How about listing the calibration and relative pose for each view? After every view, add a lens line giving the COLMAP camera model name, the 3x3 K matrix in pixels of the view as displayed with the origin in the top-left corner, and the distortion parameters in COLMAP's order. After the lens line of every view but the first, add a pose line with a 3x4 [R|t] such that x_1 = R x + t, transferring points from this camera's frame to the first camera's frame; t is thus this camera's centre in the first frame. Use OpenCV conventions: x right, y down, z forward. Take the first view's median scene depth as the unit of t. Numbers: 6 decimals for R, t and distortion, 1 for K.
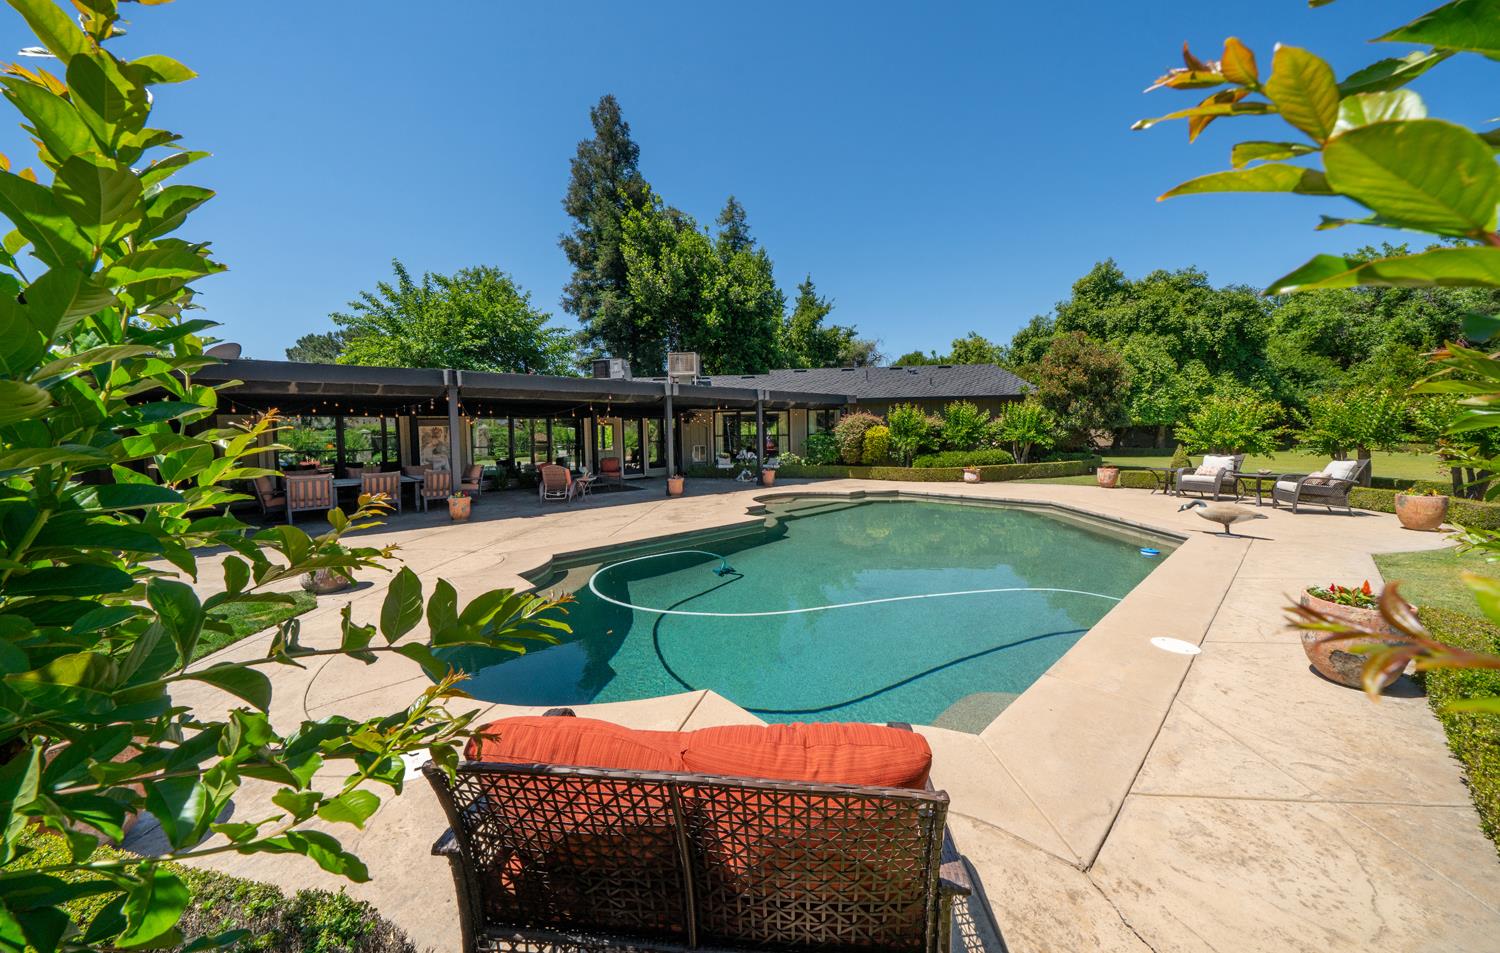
lens RADIAL K [[520.2, 0, 734.8], [0, 520.2, 424.6], [0, 0, 1]] dist [-0.023623, 0.001862]
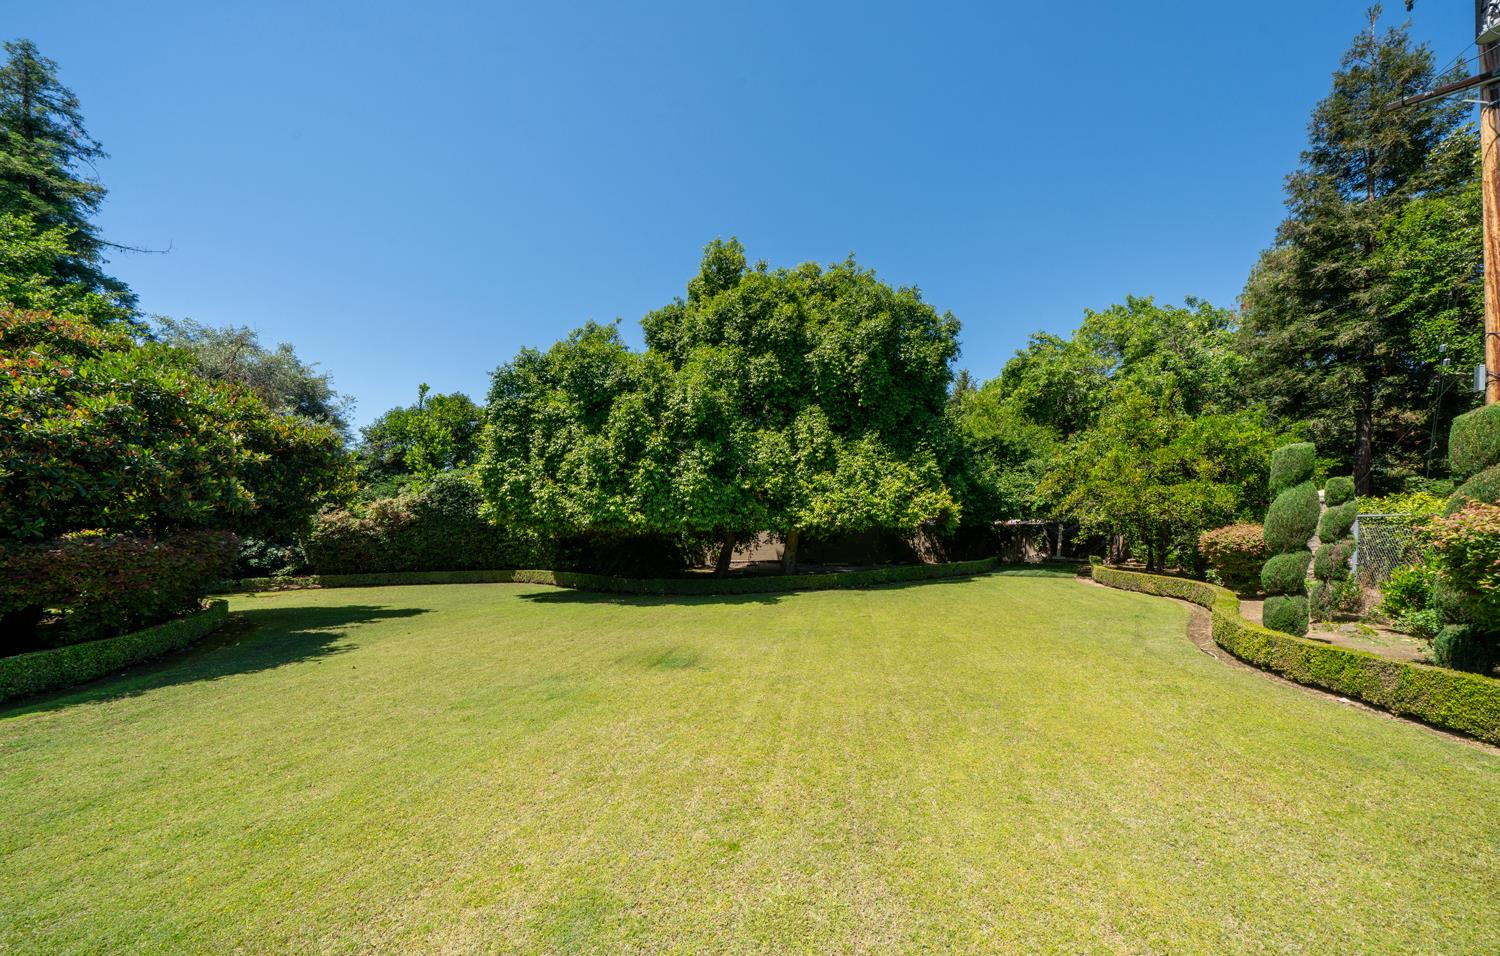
lens RADIAL K [[520.2, 0, 755.6], [0, 520.2, 516.2], [0, 0, 1]] dist [-0.023623, 0.001862]
pose [[0.965901, 0.017477, 0.258321, 0.710486], [-0.015243, 0.999827, -0.010649, -0.009990], [-0.258462, 0.006348, 0.966001, 0.512306]]
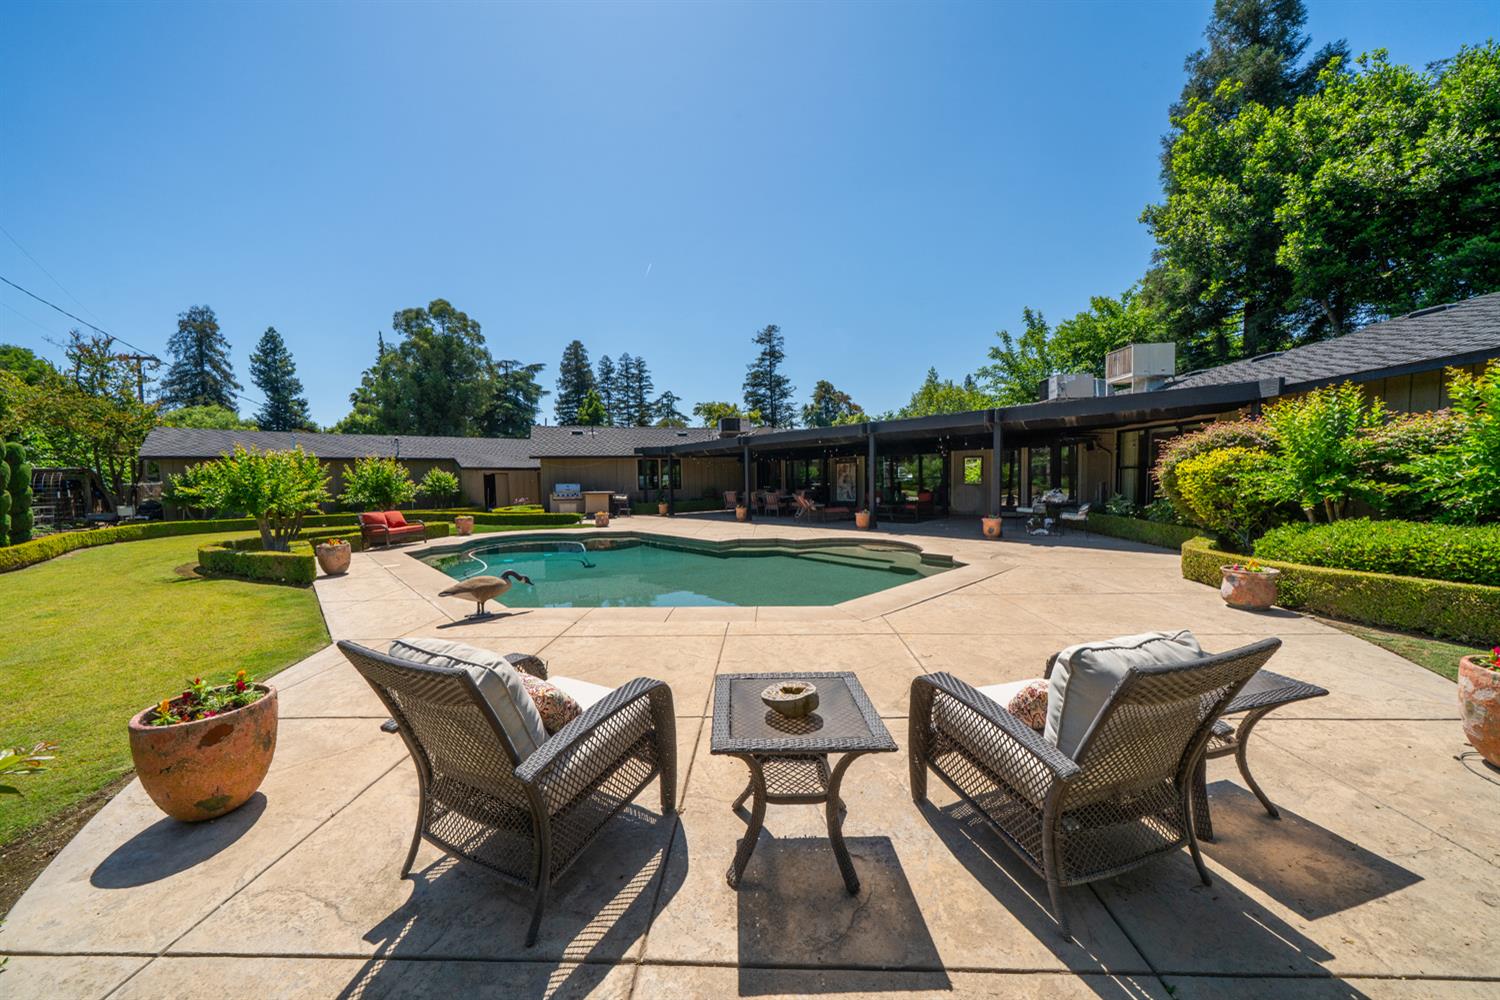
lens RADIAL K [[502.5, 0, 745.4], [0, 502.5, 502.6], [0, 0, 1]] dist [-0.006314, -0.000331]
pose [[0.019827, 0.068731, -0.997438, 0.447673], [0.040985, 0.996740, 0.069497, 0.001057], [0.998963, -0.042258, 0.016946, 0.366718]]
